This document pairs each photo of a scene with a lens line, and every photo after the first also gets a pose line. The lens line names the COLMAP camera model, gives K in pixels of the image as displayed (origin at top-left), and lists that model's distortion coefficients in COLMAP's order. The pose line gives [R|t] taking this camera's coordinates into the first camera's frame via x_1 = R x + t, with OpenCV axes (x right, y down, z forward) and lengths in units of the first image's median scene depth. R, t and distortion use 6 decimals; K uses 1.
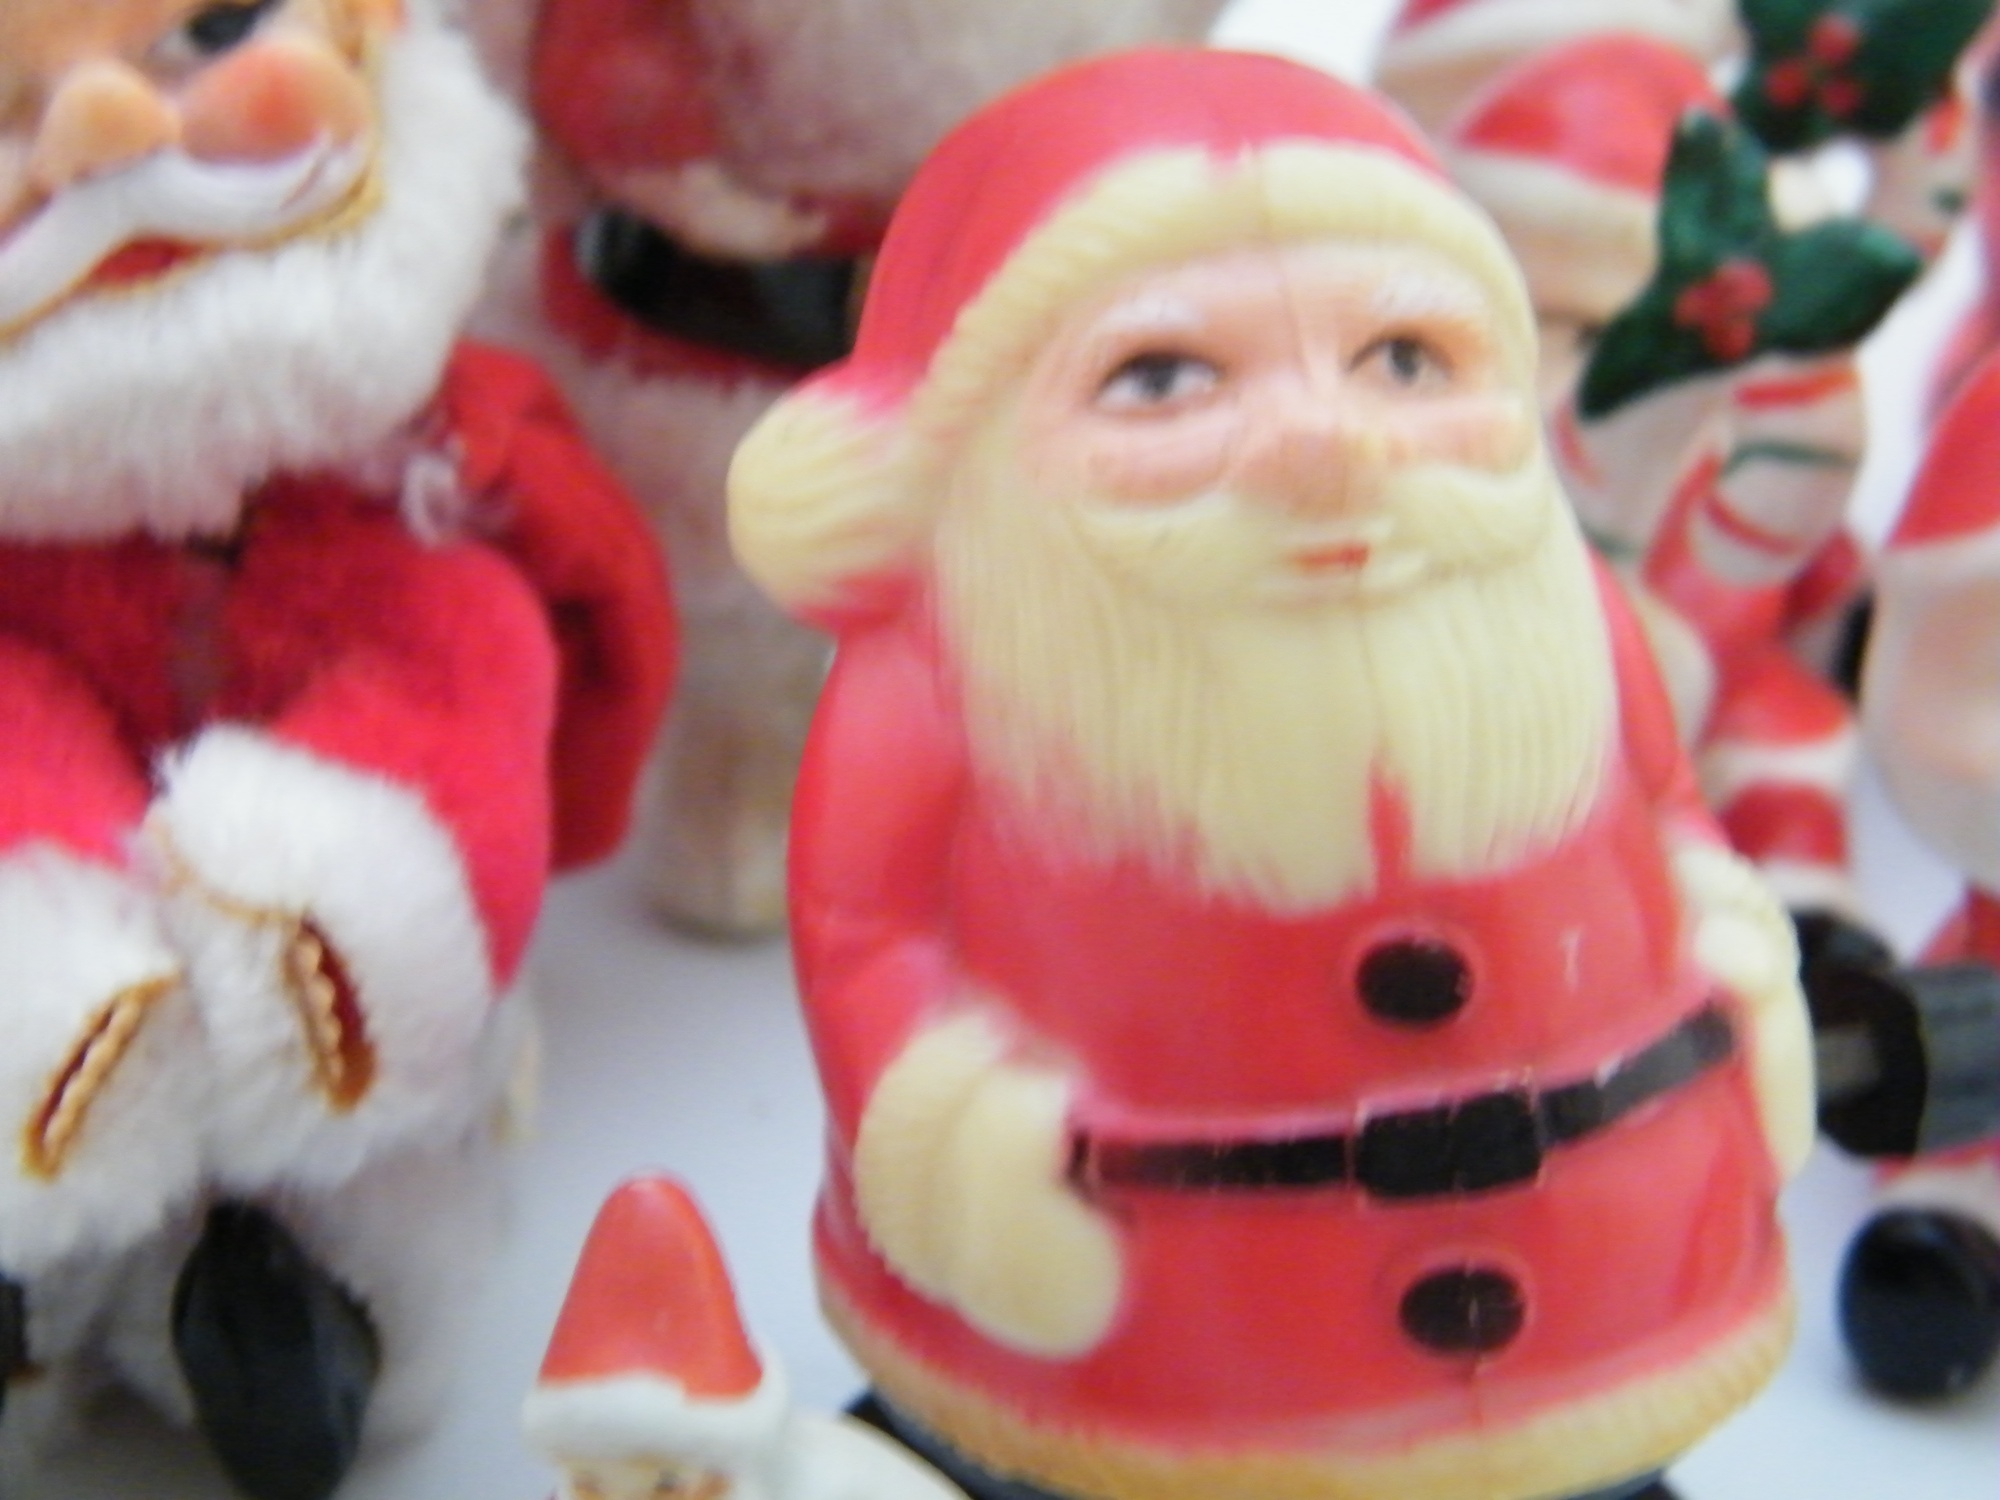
lens RADIAL K [[5032.8, 0, 1000.0], [0, 5032.8, 750.0], [0, 0, 1]] dist [0.227700, -1.084381]
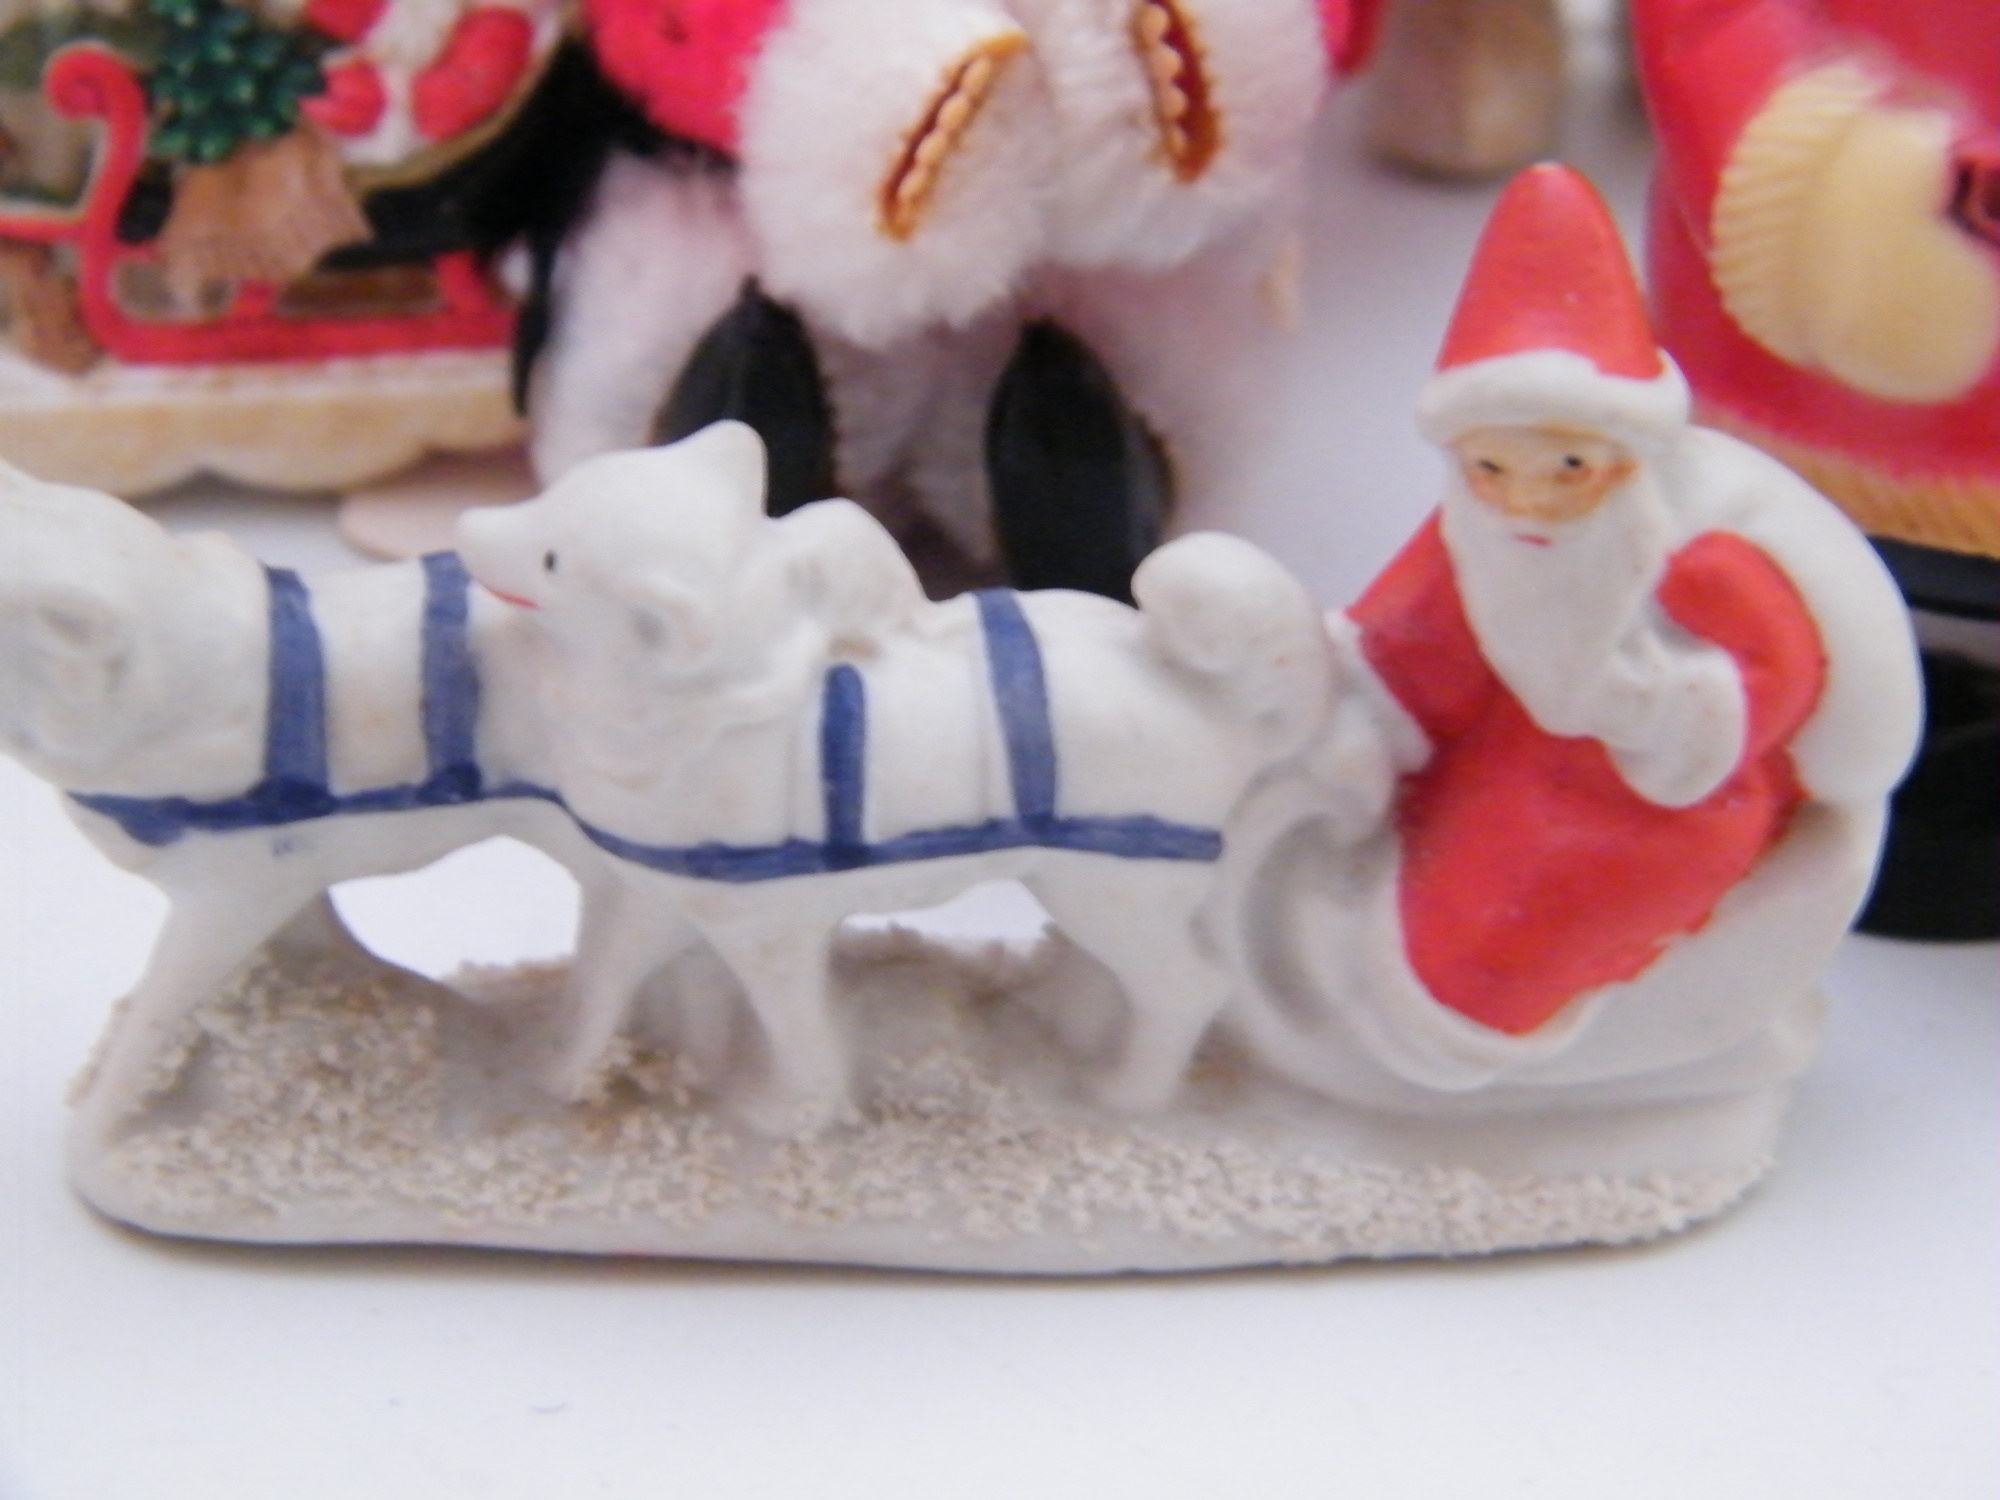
lens RADIAL K [[5032.8, 0, 1000.0], [0, 5032.8, 750.0], [0, 0, 1]] dist [0.227700, -1.084381]
pose [[0.996546, 0.010351, -0.082399, -0.083017], [-0.005605, 0.998323, 0.057614, 0.125577], [0.082857, -0.056953, 0.994933, -0.000796]]
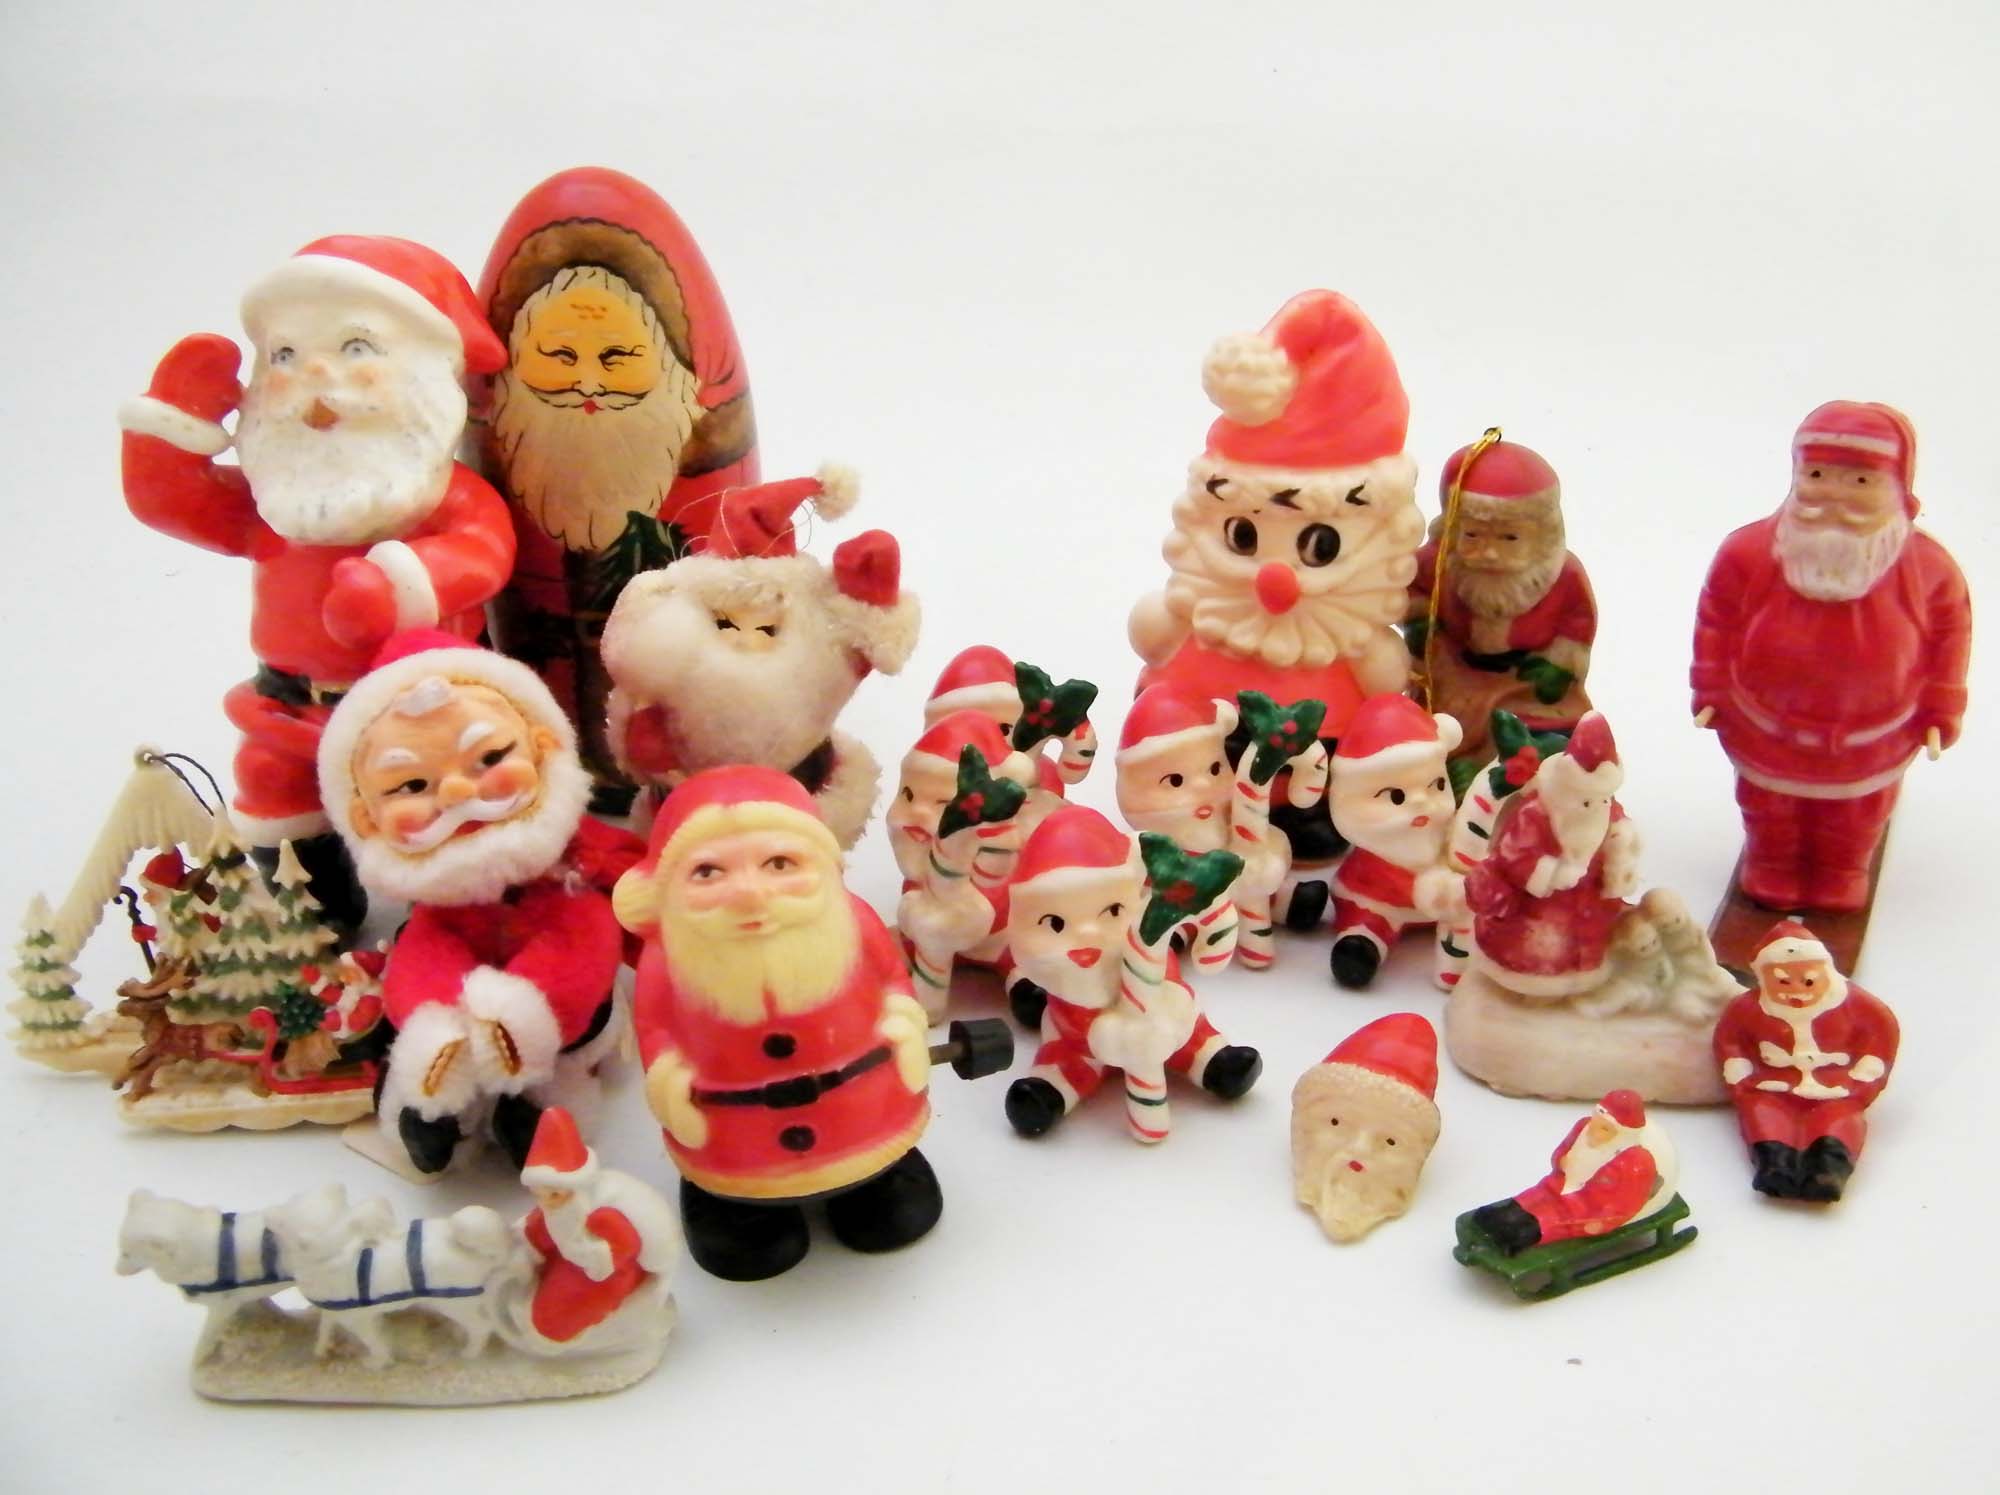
lens RADIAL K [[1792.4, 0, 1000.0], [0, 1792.4, 747.5], [0, 0, 1]] dist [-0.145901, 0.018451]
pose [[0.996376, -0.033569, -0.078149, 0.311862], [0.031033, 0.998959, -0.033442, -0.105447], [0.079190, 0.030895, 0.996381, -0.205219]]
